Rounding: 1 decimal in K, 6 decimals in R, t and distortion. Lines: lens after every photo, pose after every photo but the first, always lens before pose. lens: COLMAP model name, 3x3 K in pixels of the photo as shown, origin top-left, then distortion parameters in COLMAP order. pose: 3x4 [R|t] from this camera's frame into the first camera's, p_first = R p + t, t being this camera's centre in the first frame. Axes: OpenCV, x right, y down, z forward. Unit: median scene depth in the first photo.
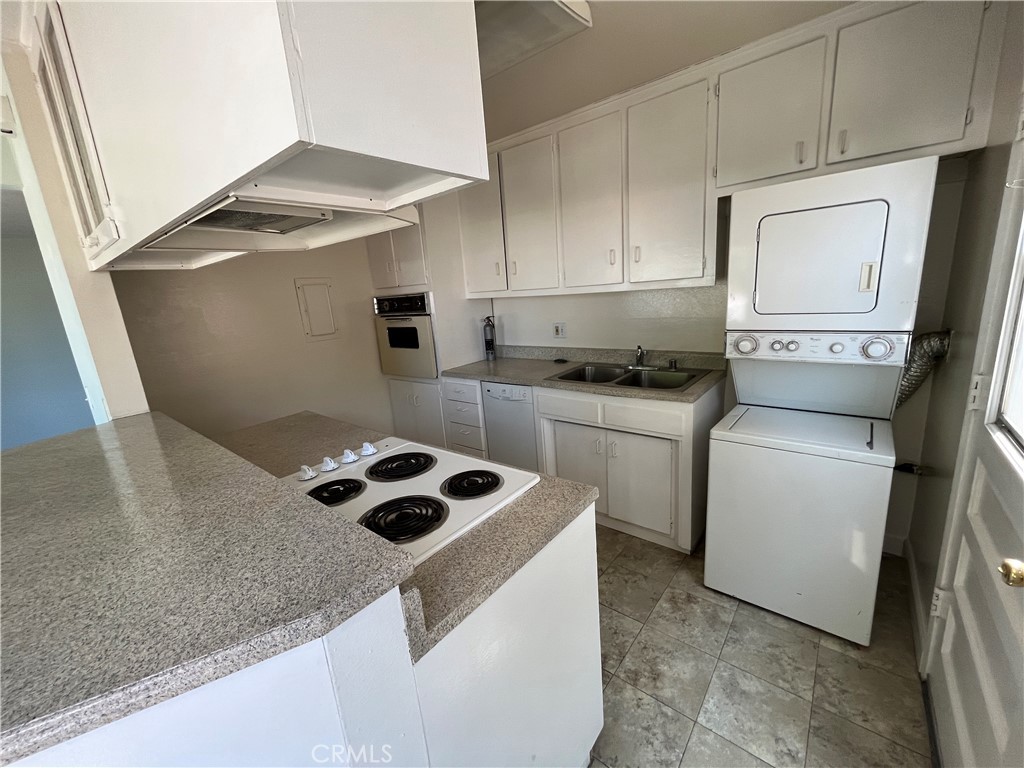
lens RADIAL K [[413.5, 0, 512.9], [0, 413.5, 383.8], [0, 0, 1]] dist [-0.004114, -0.000221]
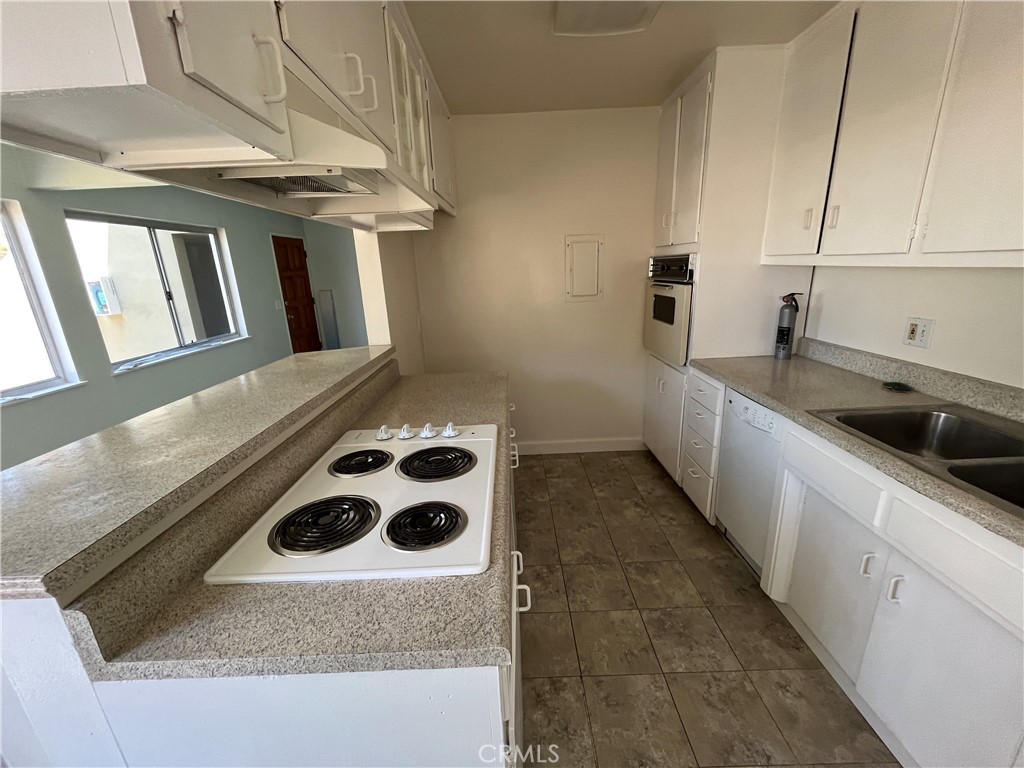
lens RADIAL K [[413.5, 0, 511.7], [0, 413.5, 386.4], [0, 0, 1]] dist [-0.004114, -0.000221]
pose [[0.633398, 0.262161, -0.728065, 0.297780], [-0.180107, 0.964969, 0.190778, -0.106771], [0.752574, 0.010291, 0.658427, 0.380243]]
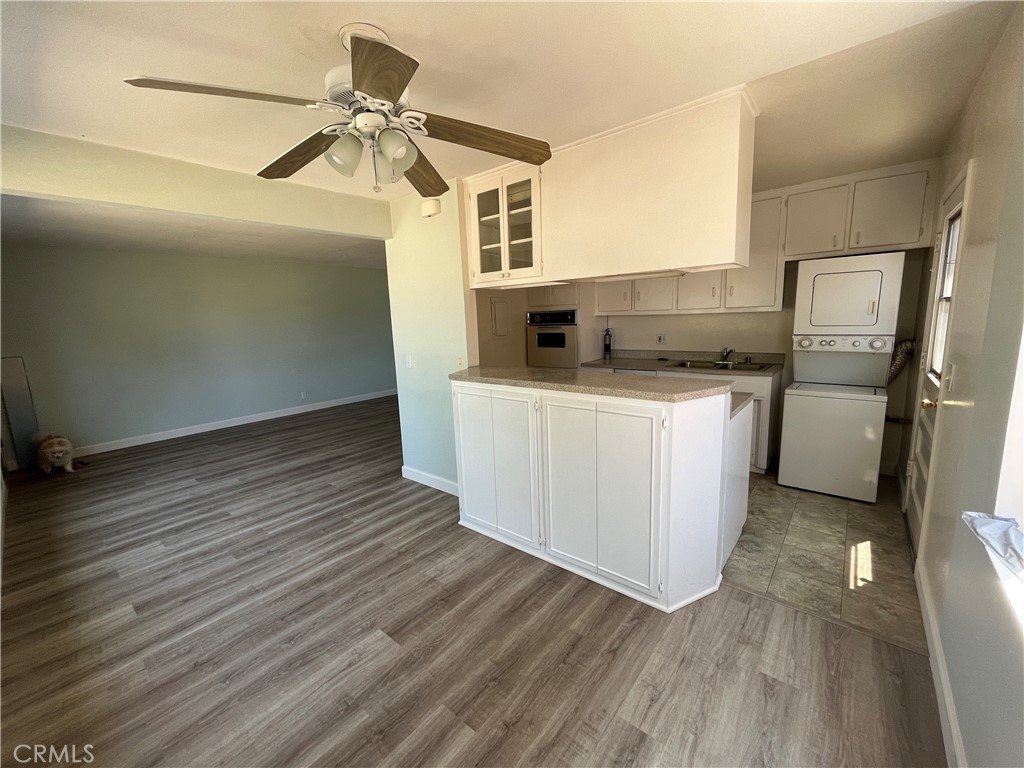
lens RADIAL K [[413.5, 0, 512.1], [0, 413.5, 384.6], [0, 0, 1]] dist [-0.004114, -0.000221]
pose [[0.999180, 0.040429, -0.002328, -0.645840], [-0.040495, 0.997234, -0.062328, 0.230600], [-0.000198, 0.062372, 0.998053, -0.725525]]
